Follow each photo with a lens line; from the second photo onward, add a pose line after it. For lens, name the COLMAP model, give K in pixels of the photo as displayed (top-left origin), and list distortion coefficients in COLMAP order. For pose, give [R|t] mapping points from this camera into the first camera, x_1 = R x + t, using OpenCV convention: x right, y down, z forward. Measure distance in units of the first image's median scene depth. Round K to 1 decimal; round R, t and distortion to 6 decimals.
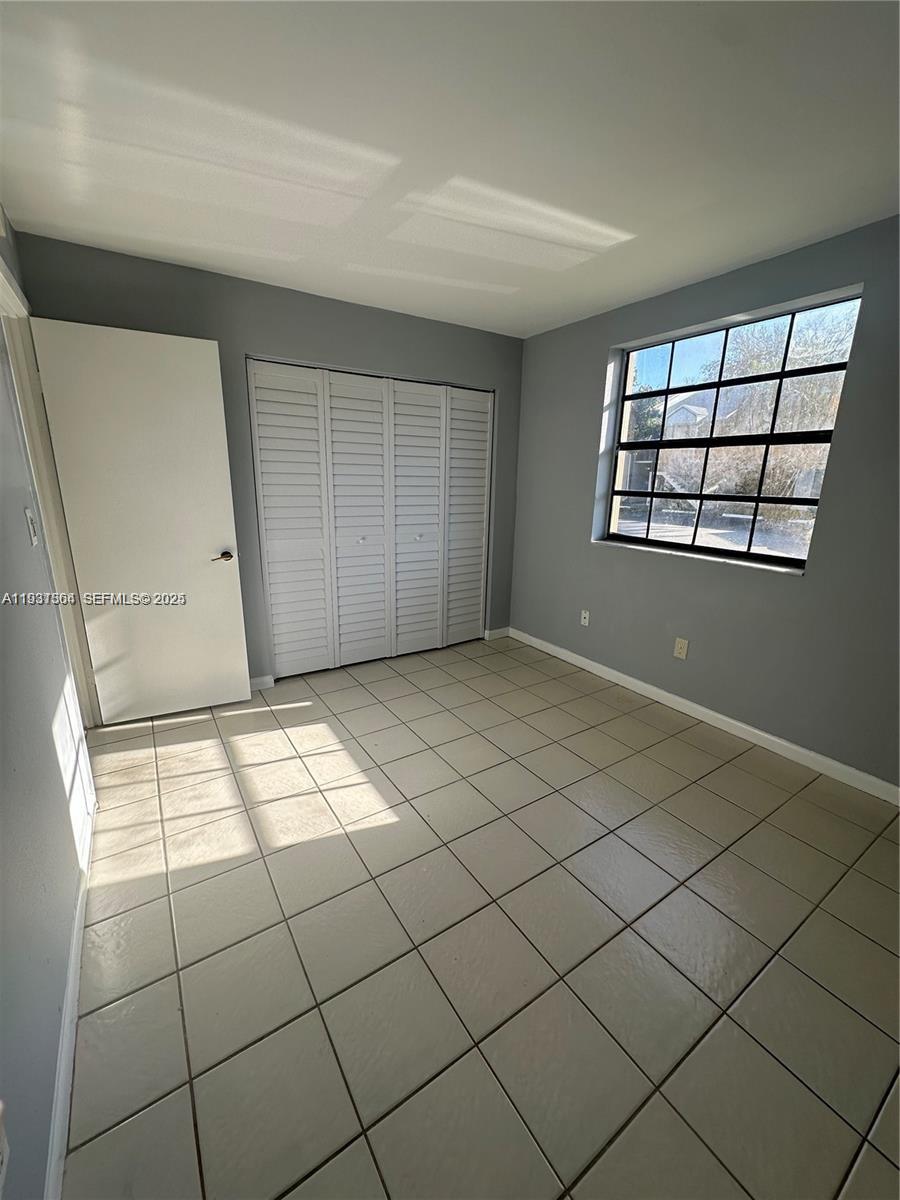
lens RADIAL K [[481.4, 0, 449.2], [0, 481.4, 597.1], [0, 0, 1]] dist [-0.002735, 0.000396]
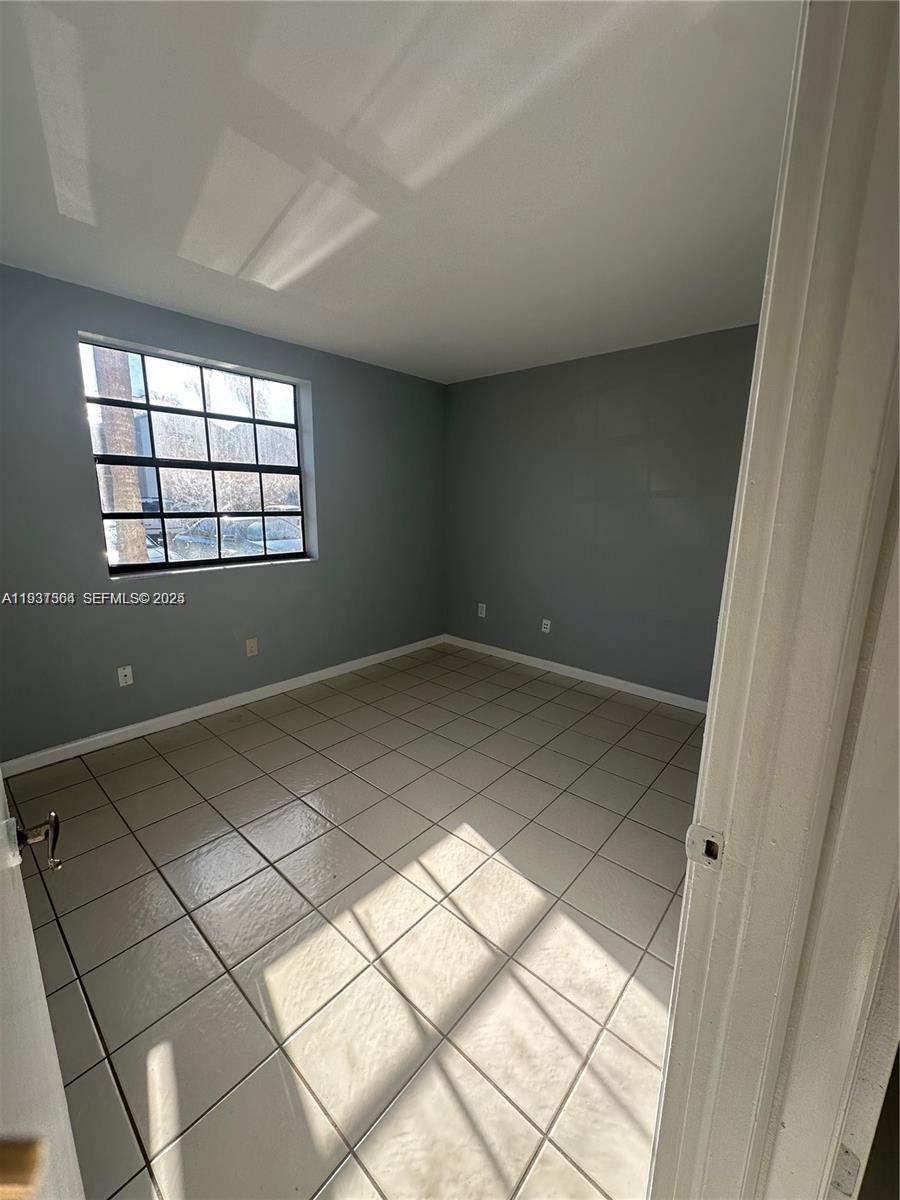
lens RADIAL K [[481.4, 0, 450.9], [0, 481.4, 596.7], [0, 0, 1]] dist [-0.002735, 0.000396]
pose [[-0.272382, -0.209102, 0.939193, -0.806111], [0.219421, 0.936882, 0.272224, -0.247006], [-0.936836, 0.280228, -0.209308, 0.898320]]
